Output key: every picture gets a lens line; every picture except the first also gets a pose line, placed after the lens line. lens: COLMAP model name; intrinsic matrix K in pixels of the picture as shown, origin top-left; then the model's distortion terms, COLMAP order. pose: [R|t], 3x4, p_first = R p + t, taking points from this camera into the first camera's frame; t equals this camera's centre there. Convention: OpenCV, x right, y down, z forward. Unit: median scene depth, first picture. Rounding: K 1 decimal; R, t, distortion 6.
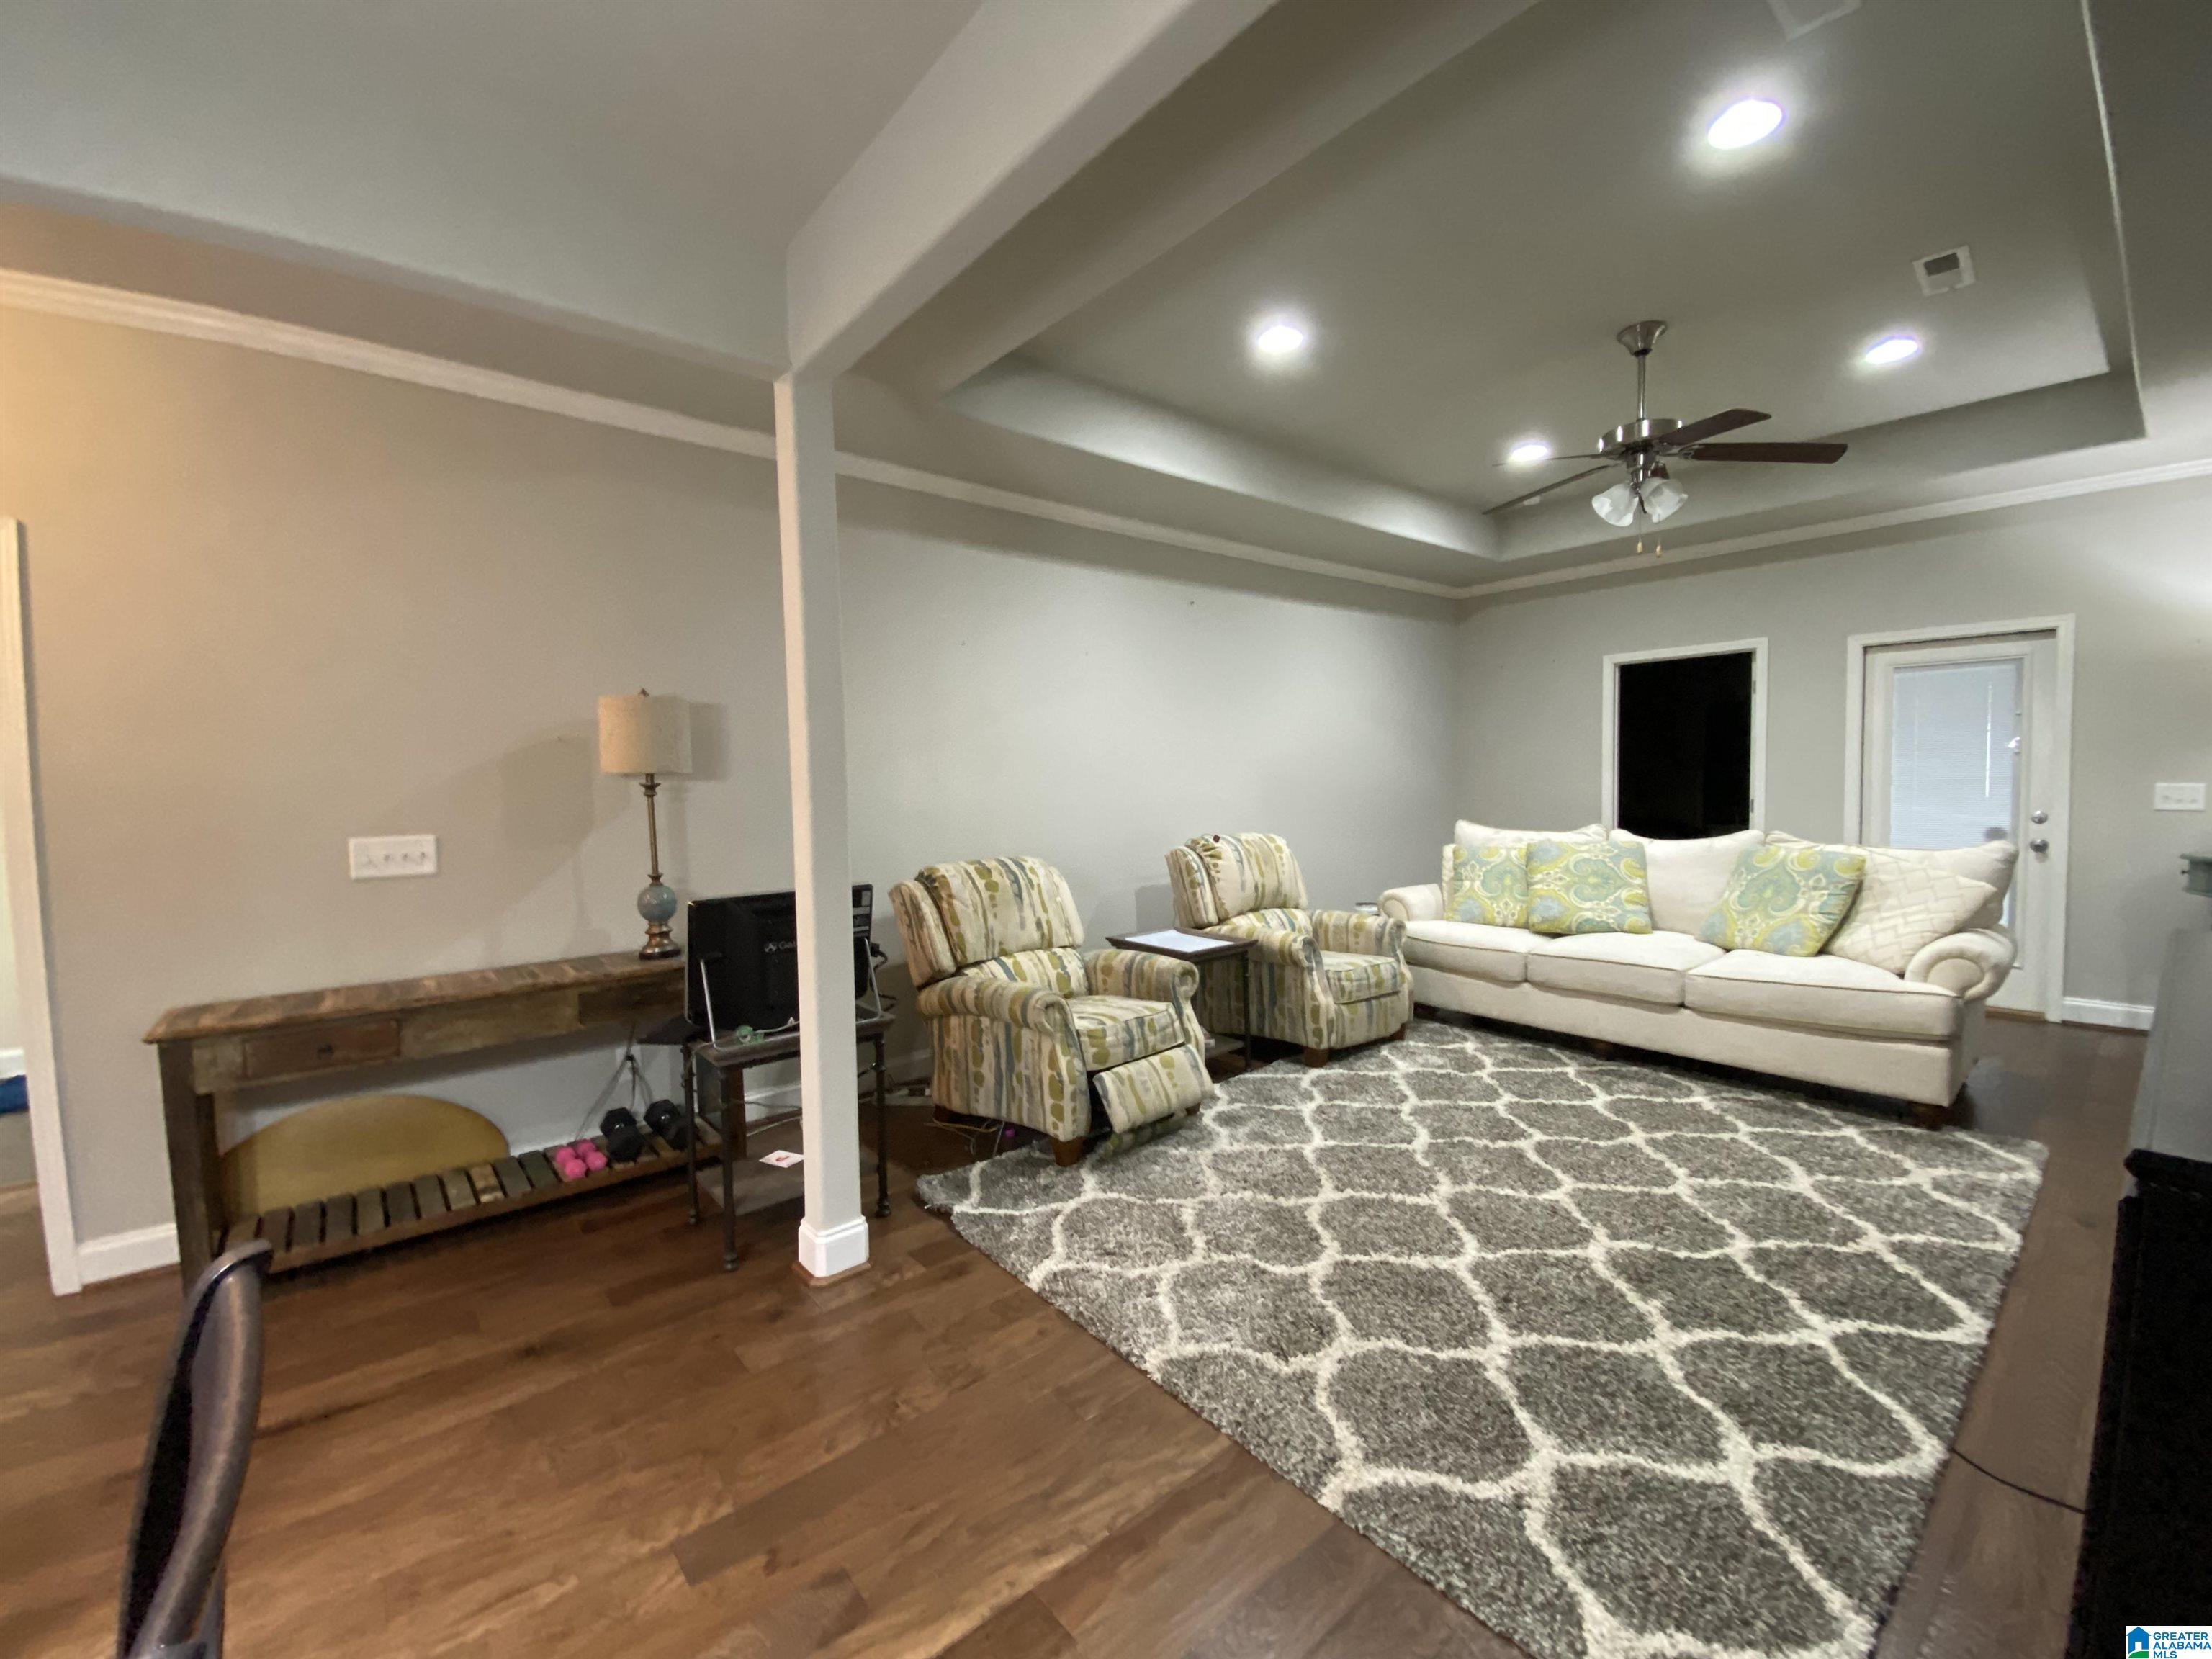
lens RADIAL K [[905.0, 0, 1106.0], [0, 905.0, 829.5], [0, 0, 1]] dist [0.001187, -0.013361]
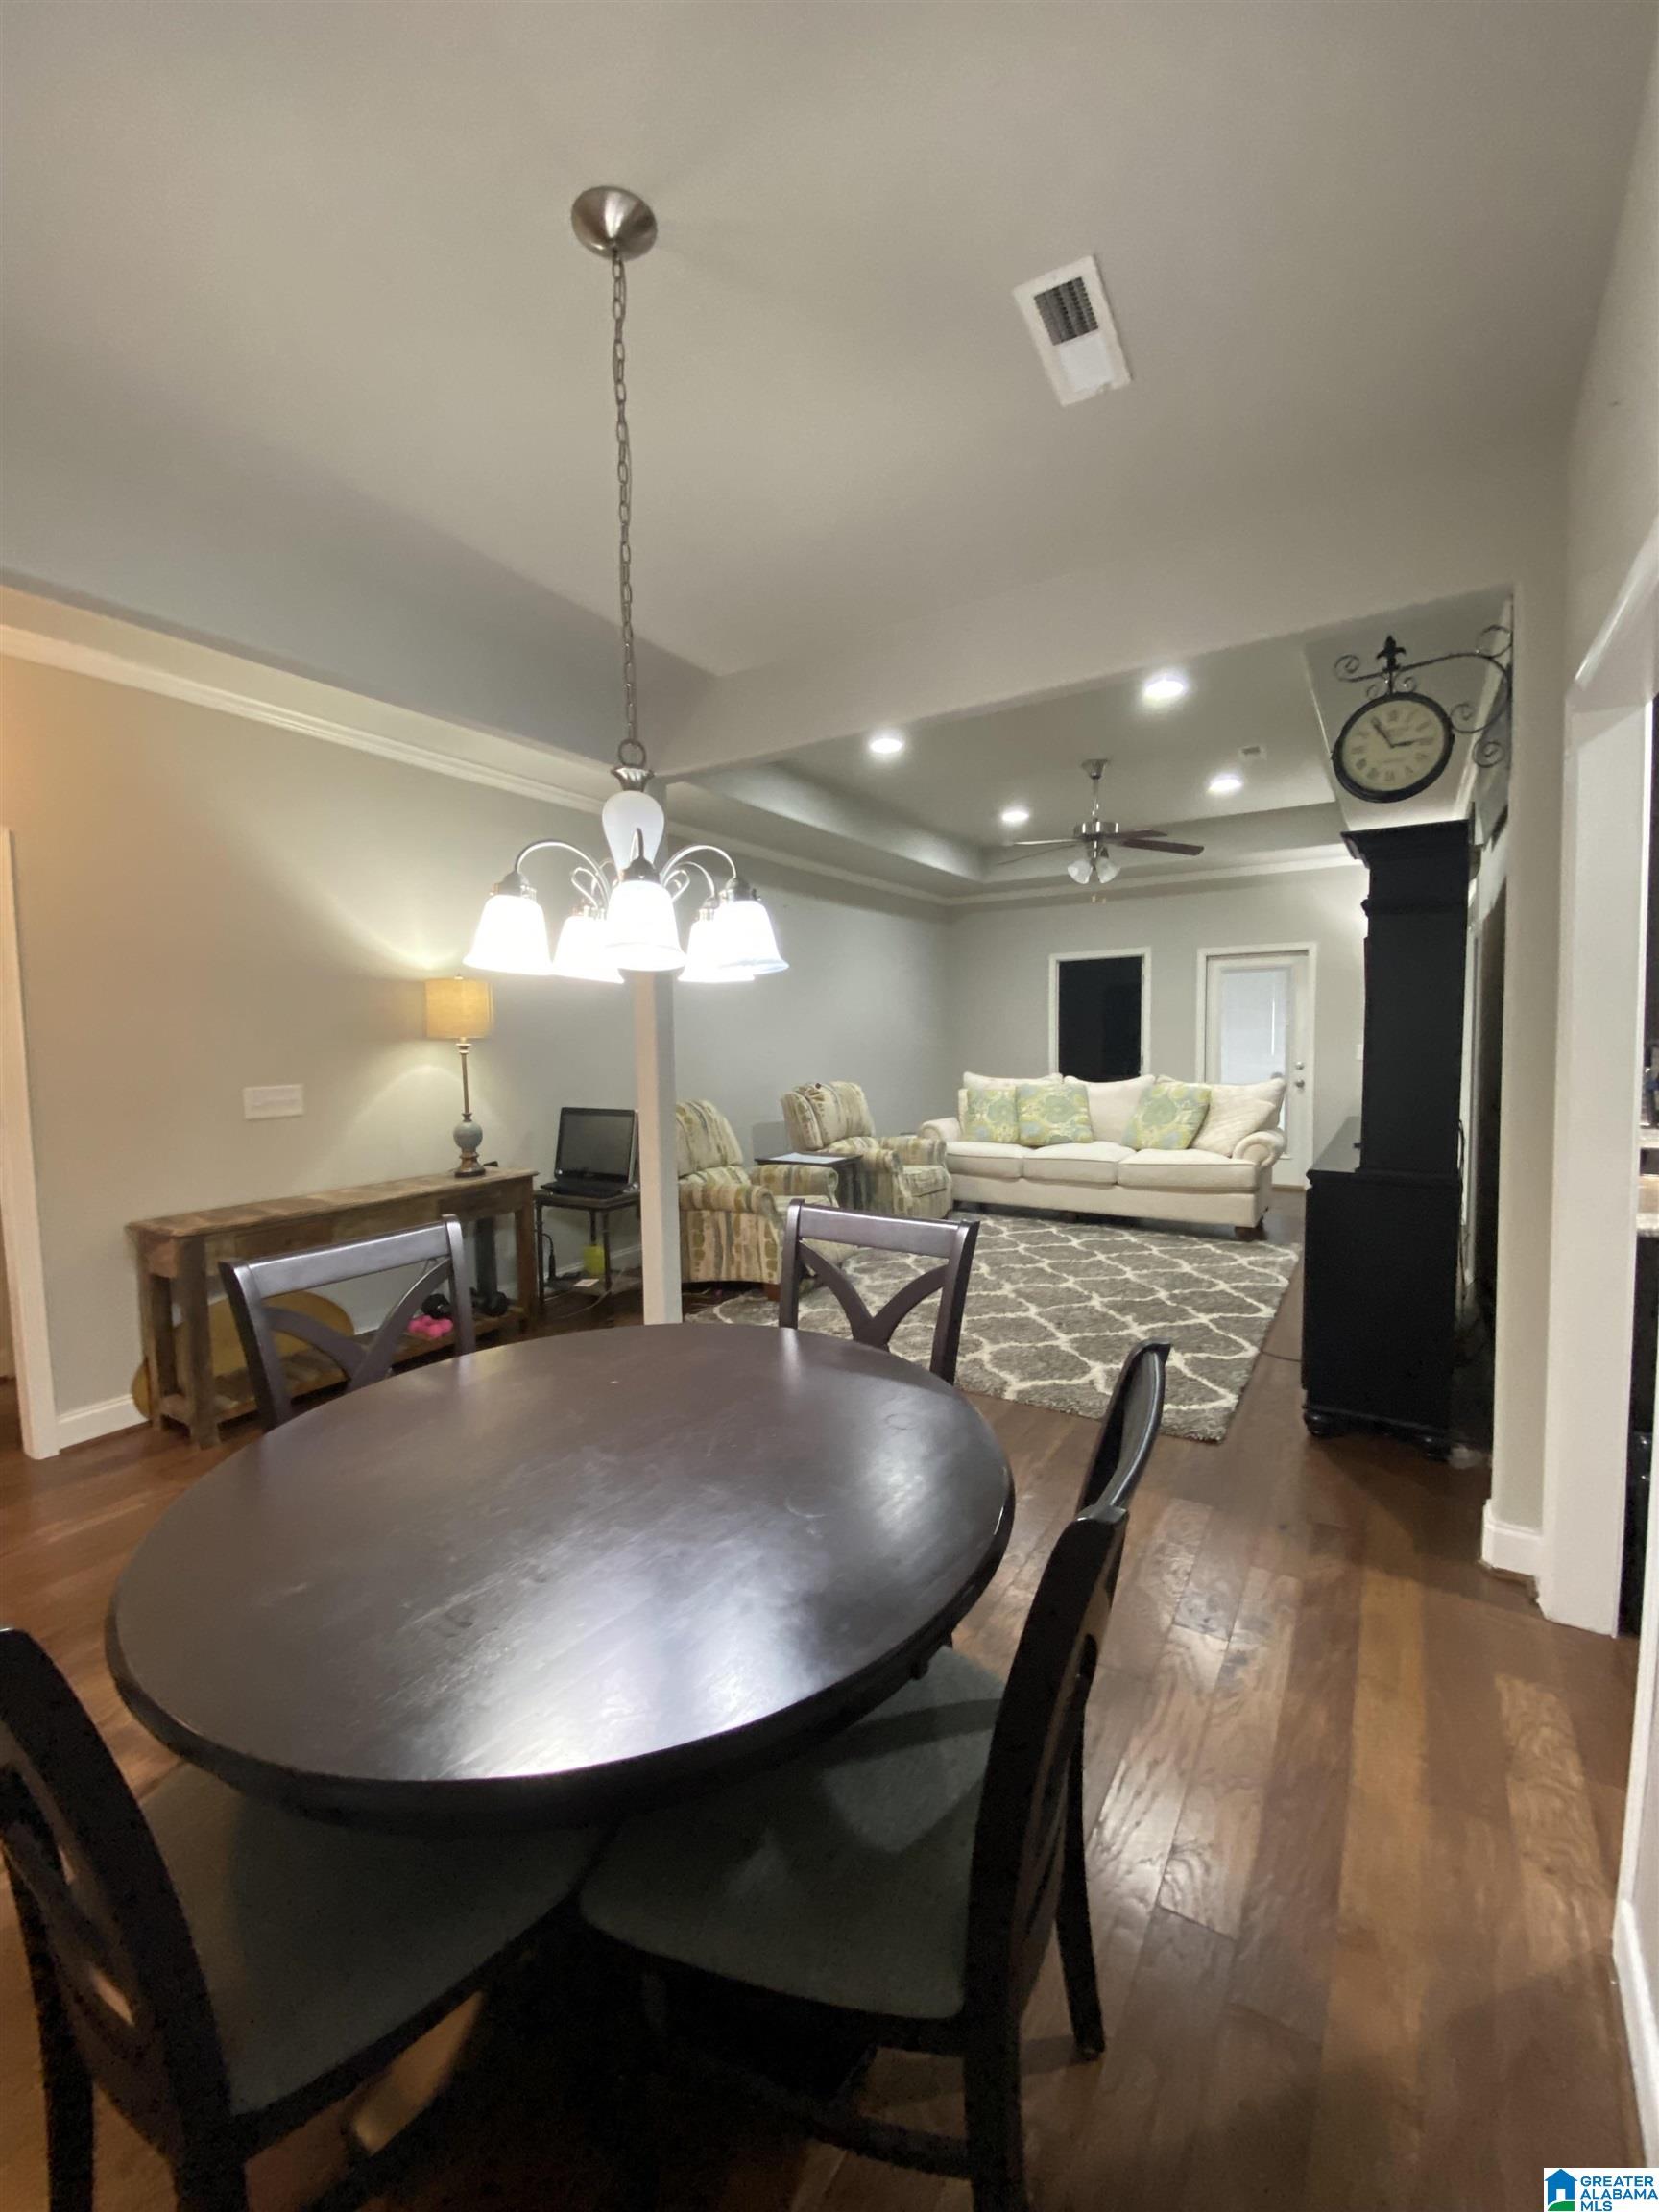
lens RADIAL K [[905.0, 0, 820.1], [0, 905.0, 1115.5], [0, 0, 1]] dist [0.001187, -0.013361]
pose [[0.952321, -0.026491, 0.303946, -0.381090], [0.019129, 0.999448, 0.027176, 0.021801], [-0.304498, -0.020066, 0.952302, -0.402481]]
